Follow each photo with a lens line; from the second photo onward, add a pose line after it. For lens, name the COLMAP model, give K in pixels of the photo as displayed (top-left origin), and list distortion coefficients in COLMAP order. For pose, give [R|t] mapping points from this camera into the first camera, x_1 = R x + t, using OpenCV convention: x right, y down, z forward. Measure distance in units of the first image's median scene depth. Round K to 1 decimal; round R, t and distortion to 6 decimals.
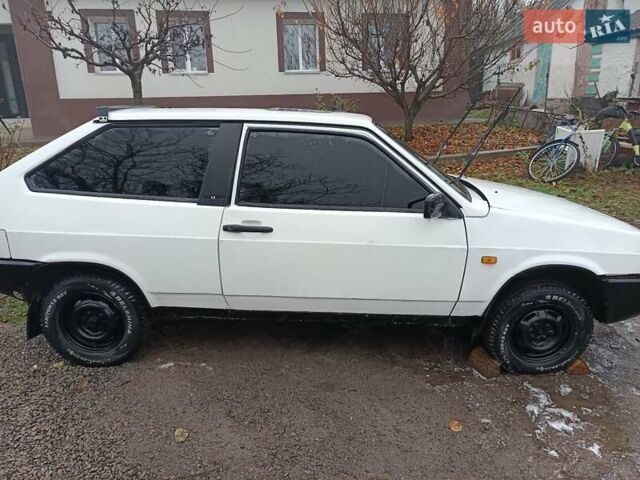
lens RADIAL K [[440.6, 0, 318.8], [0, 440.6, 240.9], [0, 0, 1]] dist [0.016437, -0.004919]
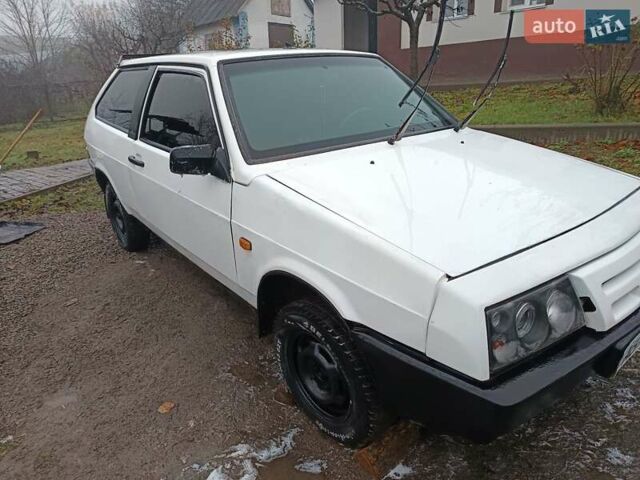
lens RADIAL K [[440.6, 0, 318.8], [0, 440.6, 238.0], [0, 0, 1]] dist [0.016437, -0.004919]
pose [[0.632044, 0.253649, -0.732245, 1.026017], [-0.179092, 0.967145, 0.180434, -0.126182], [0.753954, 0.017097, 0.656705, 0.604613]]
